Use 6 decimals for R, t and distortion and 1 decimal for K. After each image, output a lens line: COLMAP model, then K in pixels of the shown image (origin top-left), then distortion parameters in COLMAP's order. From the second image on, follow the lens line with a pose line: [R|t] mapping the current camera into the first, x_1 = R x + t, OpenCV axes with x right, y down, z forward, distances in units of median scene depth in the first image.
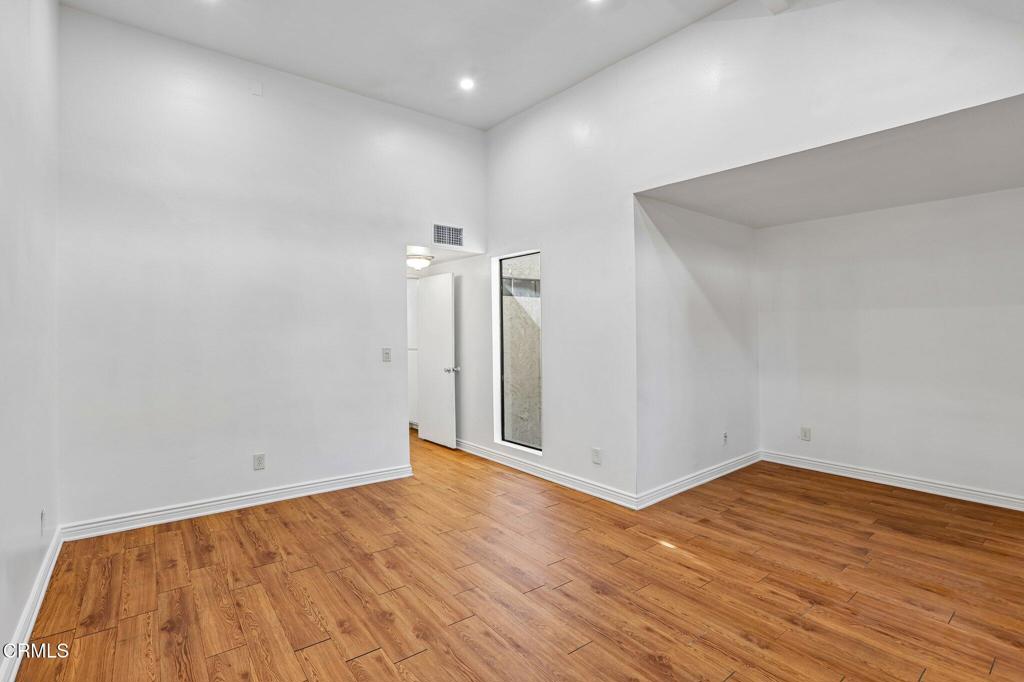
lens RADIAL K [[481.0, 0, 509.6], [0, 481.0, 334.2], [0, 0, 1]] dist [-0.029013, 0.018668]
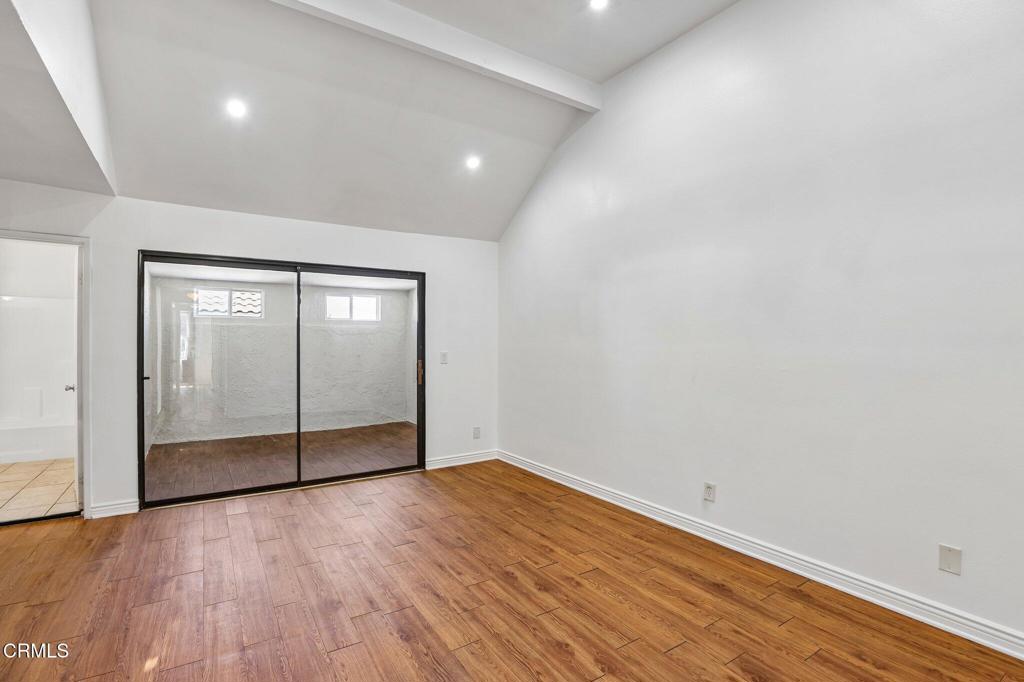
lens RADIAL K [[481.0, 0, 509.6], [0, 481.0, 334.2], [0, 0, 1]] dist [-0.029013, 0.018668]
pose [[-0.996480, -0.003087, 0.083777, -0.232766], [-0.003878, 0.999949, -0.009279, -0.005505], [-0.083744, -0.009571, -0.996441, 1.846378]]
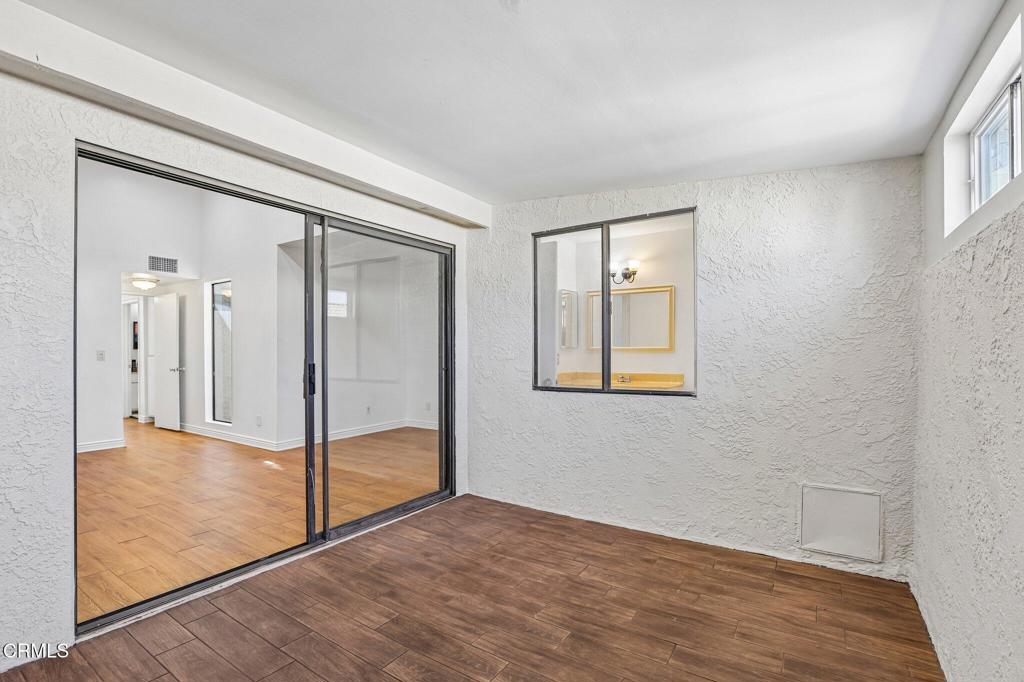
lens RADIAL K [[460.5, 0, 465.6], [0, 460.5, 355.8], [0, 0, 1]] dist [0.000101, 0.000176]
pose [[0.966966, -0.008022, 0.254778, 0.657021], [0.006966, 0.999963, 0.005050, 0.078858], [-0.254809, -0.003108, 0.966986, -0.795802]]
